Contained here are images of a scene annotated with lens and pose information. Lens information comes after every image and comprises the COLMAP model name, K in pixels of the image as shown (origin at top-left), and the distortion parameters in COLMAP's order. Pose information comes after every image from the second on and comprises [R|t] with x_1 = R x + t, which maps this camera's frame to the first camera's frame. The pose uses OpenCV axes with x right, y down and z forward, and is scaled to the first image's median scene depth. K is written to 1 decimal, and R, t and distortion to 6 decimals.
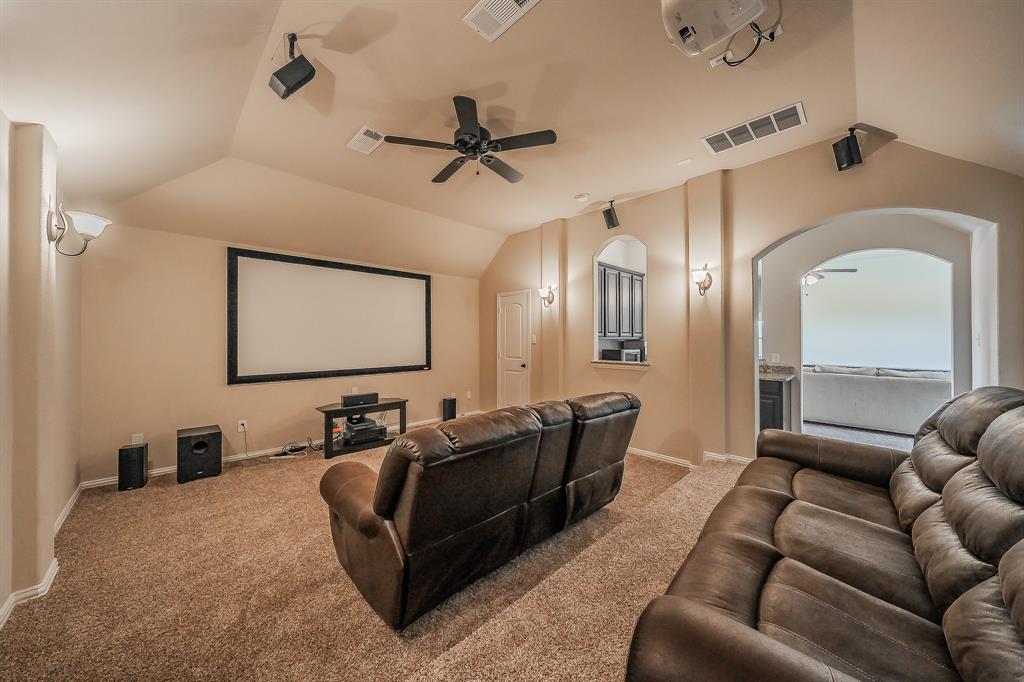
lens RADIAL K [[367.1, 0, 512.0], [0, 367.1, 341.0], [0, 0, 1]] dist [0.000551, 0.000041]
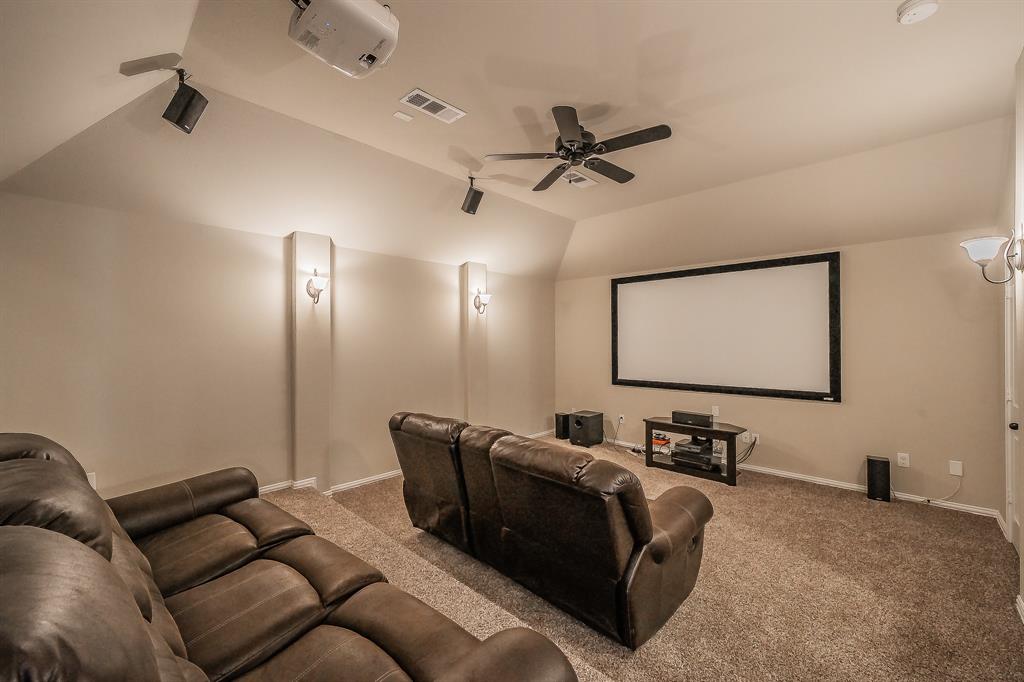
lens RADIAL K [[414.1, 0, 512.0], [0, 414.1, 341.0], [0, 0, 1]] dist [0.000309, 0.000025]
pose [[-0.001145, -0.004586, -0.999989, 0.660588], [-0.013517, 0.999898, -0.004570, -0.021558], [0.999908, 0.013511, -0.001206, 0.614658]]
